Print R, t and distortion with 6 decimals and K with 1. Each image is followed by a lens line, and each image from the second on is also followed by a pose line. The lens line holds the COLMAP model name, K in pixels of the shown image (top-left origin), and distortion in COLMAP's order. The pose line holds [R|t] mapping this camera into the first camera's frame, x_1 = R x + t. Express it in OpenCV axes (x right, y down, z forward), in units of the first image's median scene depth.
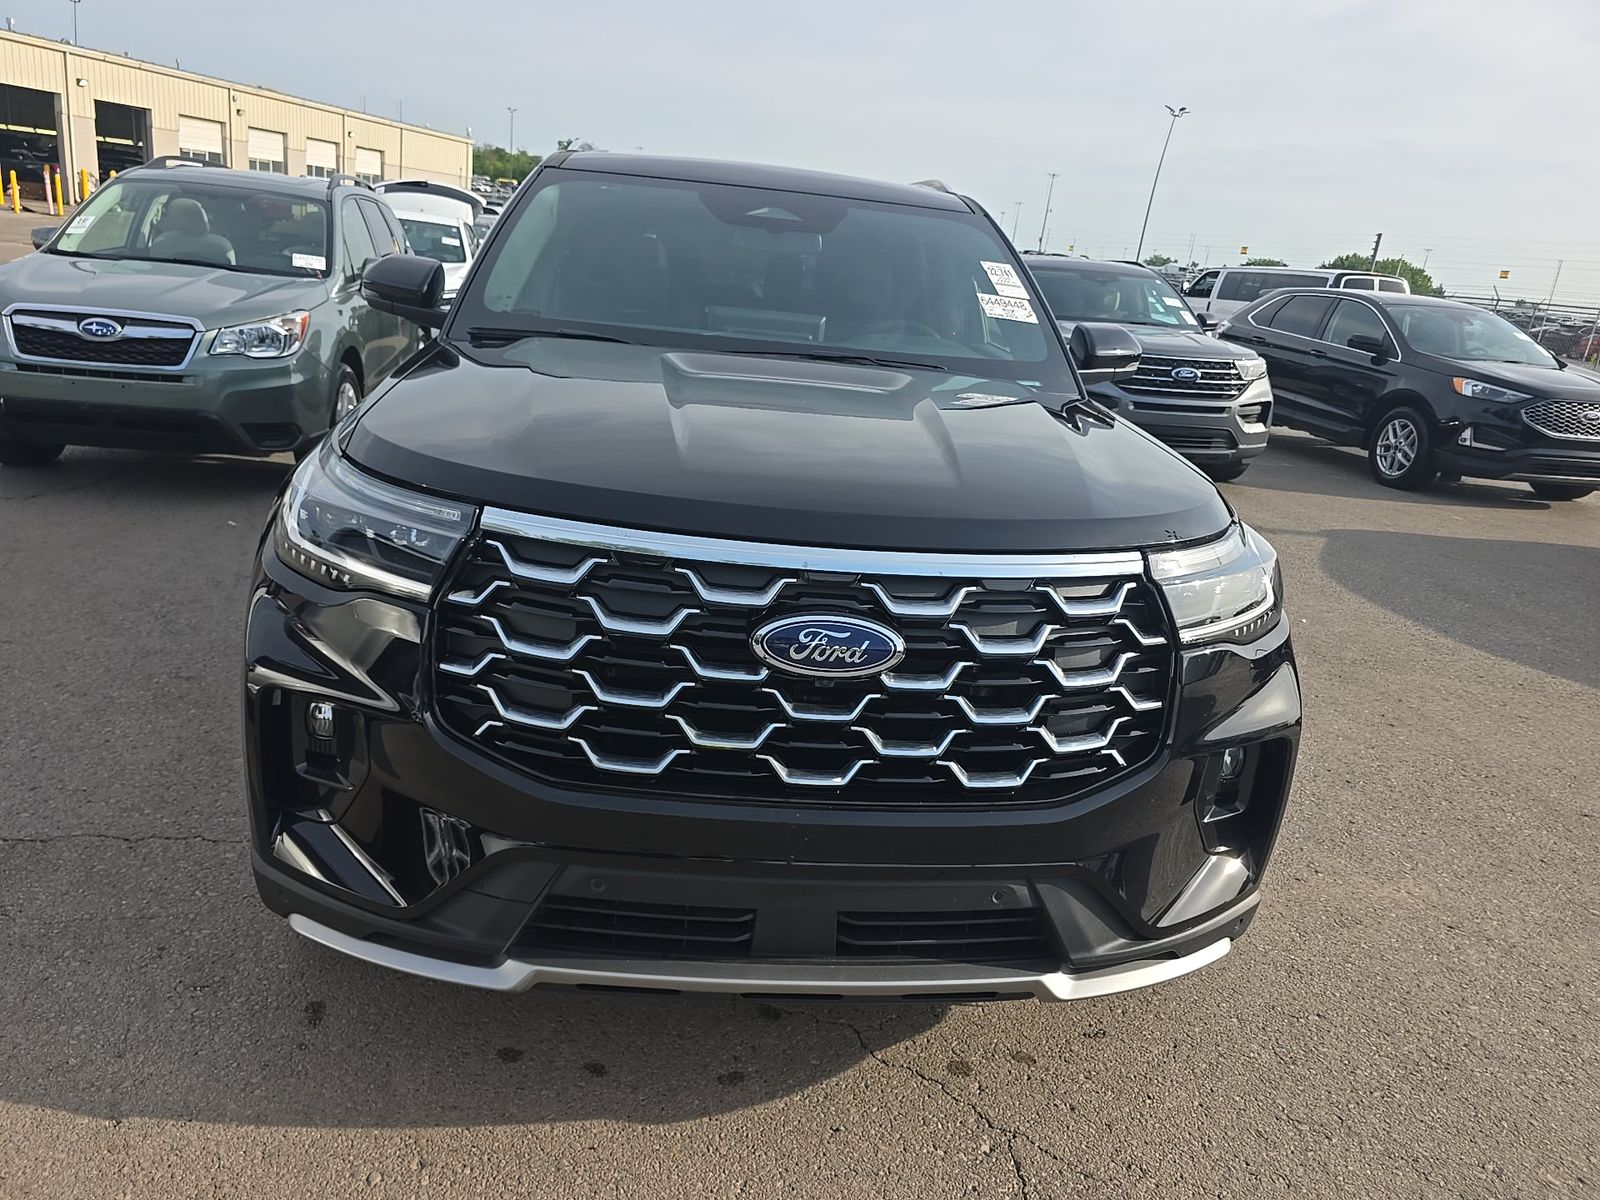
lens RADIAL K [[1069.3, 0, 789.9], [0, 1069.3, 603.9], [0, 0, 1]] dist [0.020627, -0.001357]
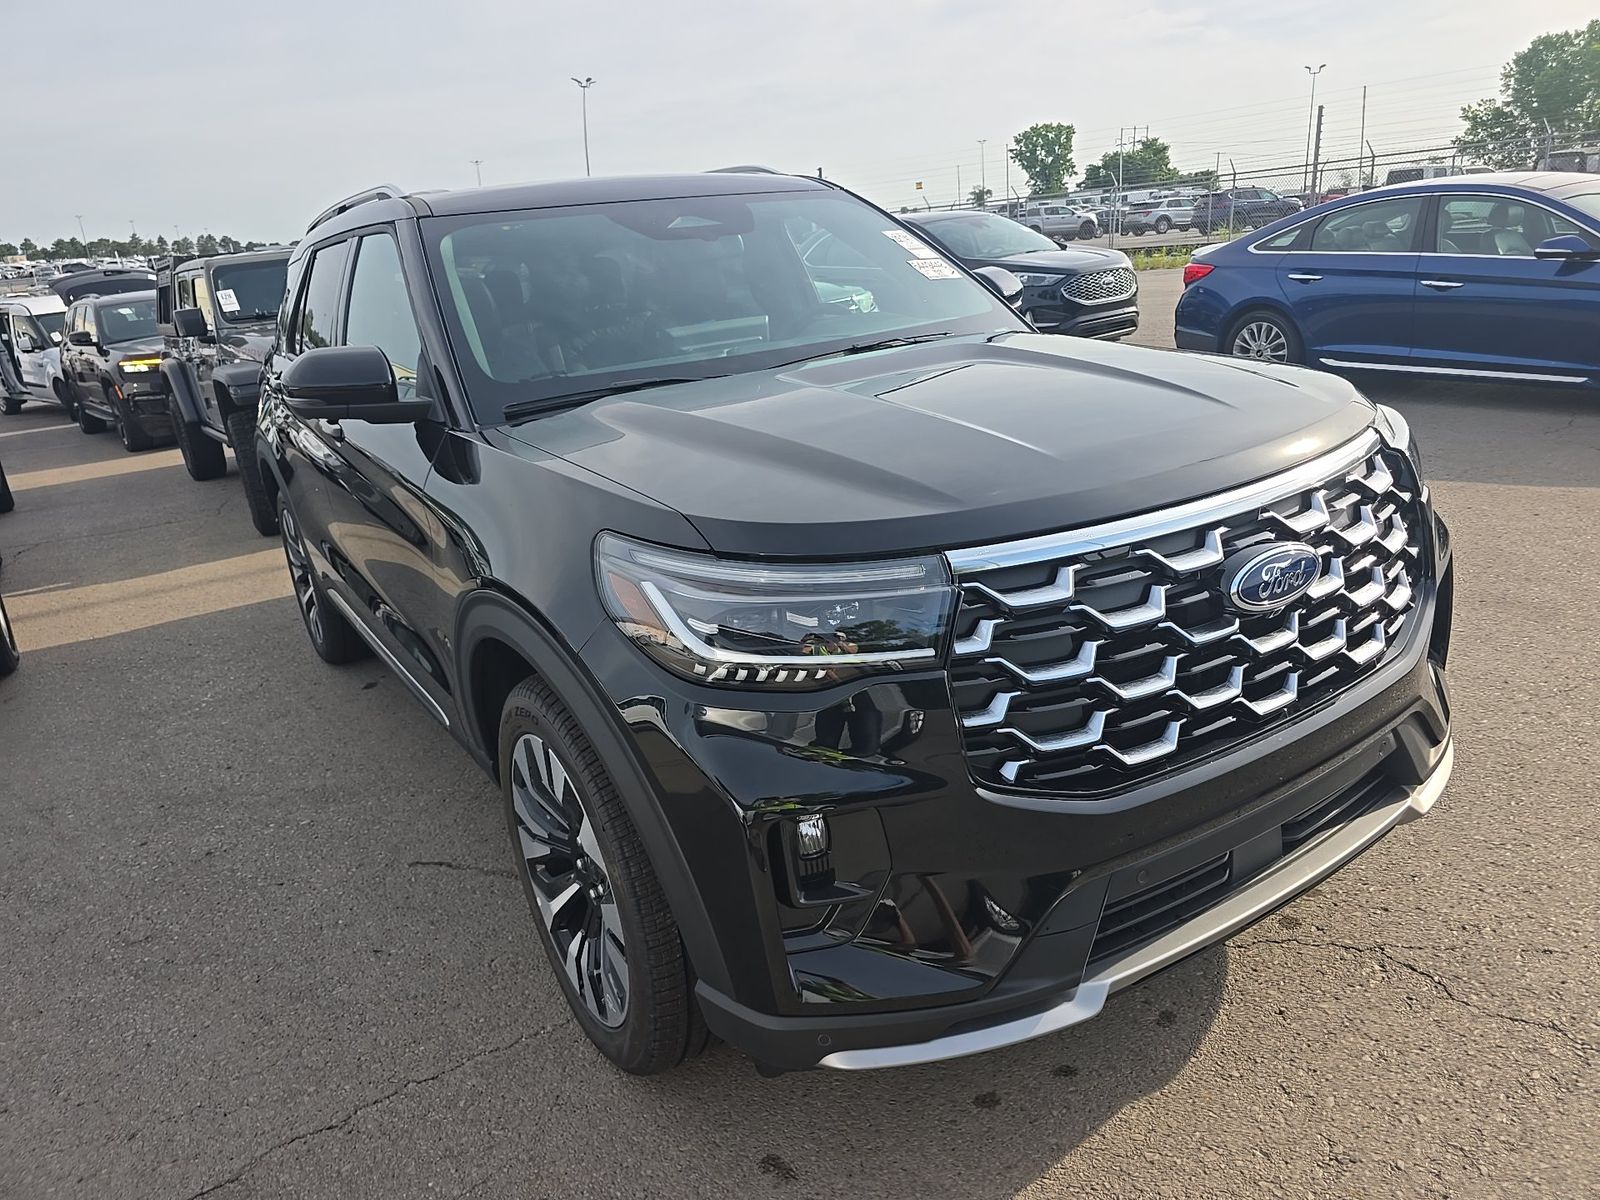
lens RADIAL K [[1069.3, 0, 789.9], [0, 1069.3, 603.9], [0, 0, 1]] dist [0.020627, -0.001357]
pose [[0.872118, -0.312469, 0.376528, -0.636088], [0.307375, 0.948606, 0.075274, -0.132063], [-0.380697, 0.050087, 0.923342, 0.149635]]
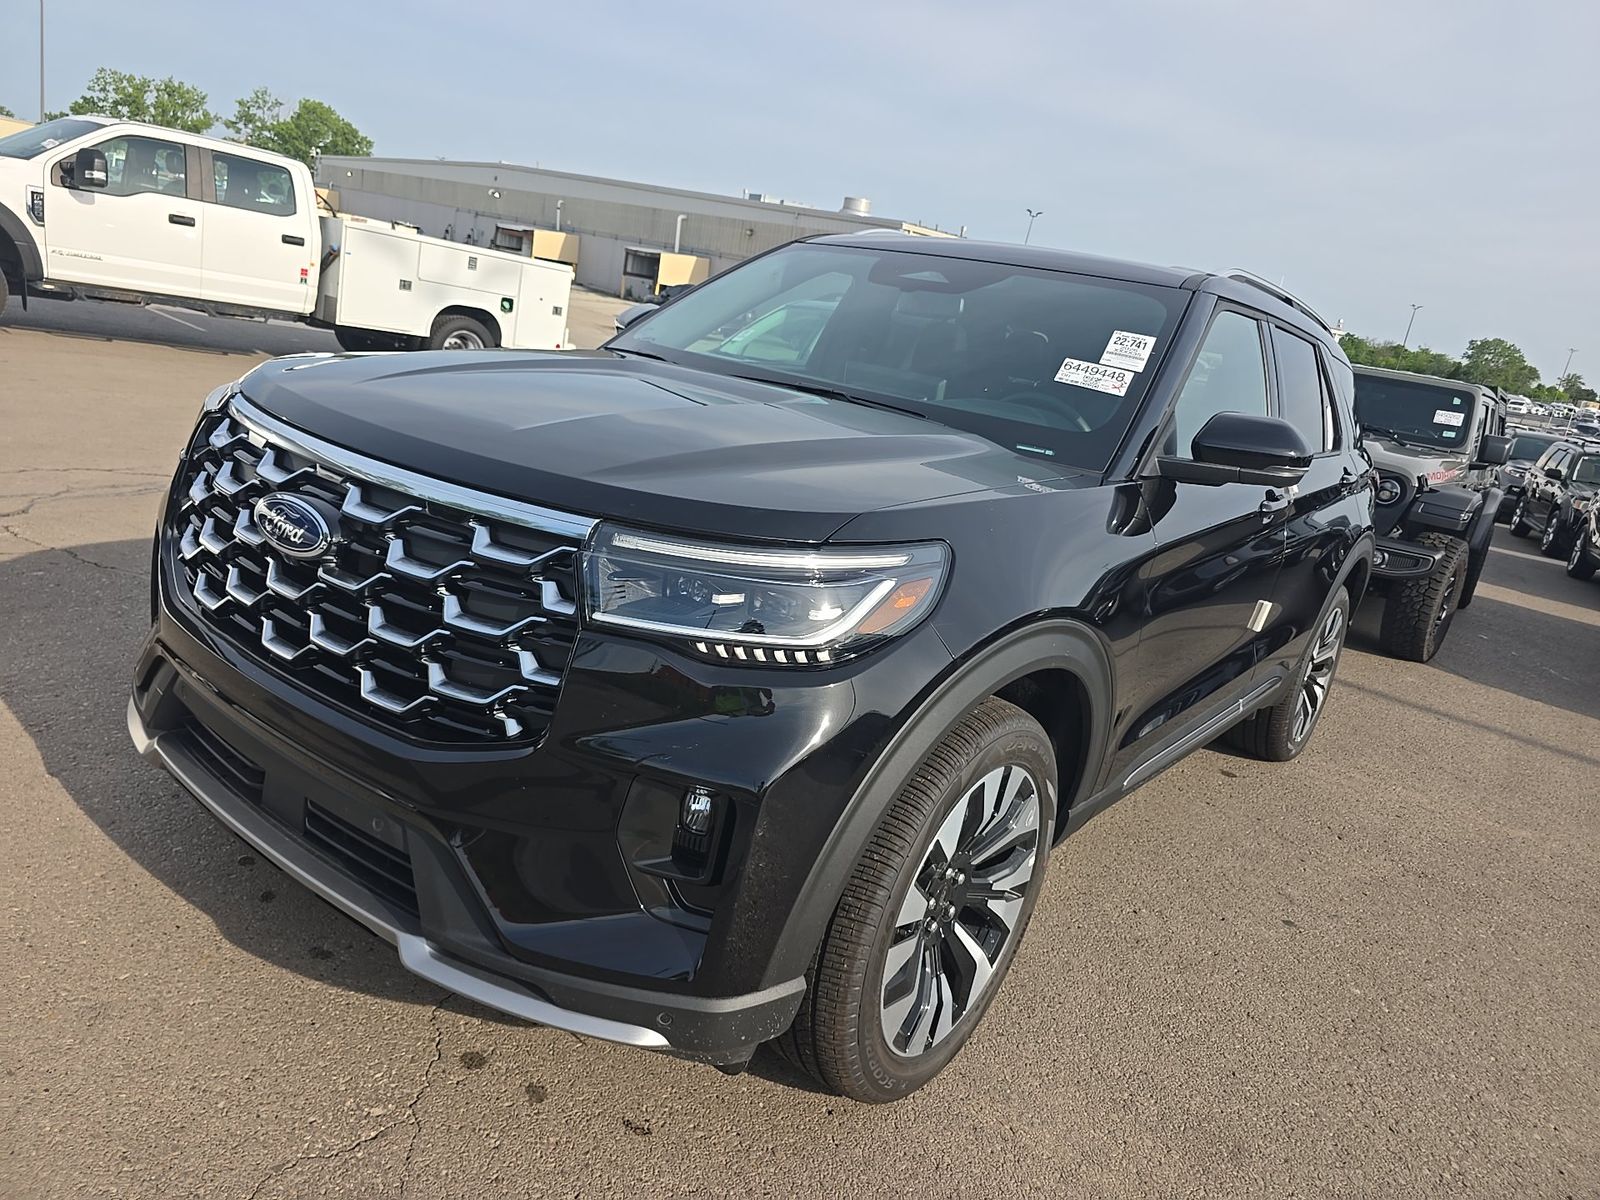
lens RADIAL K [[1069.9, 0, 800.0], [0, 1069.9, 600.0], [0, 0, 1]] dist [0.003703, -0.000614]
pose [[0.705967, 0.150647, -0.692037, 1.000344], [-0.271397, 0.960072, -0.067865, 0.031282], [0.654182, 0.235727, 0.718665, 0.441321]]
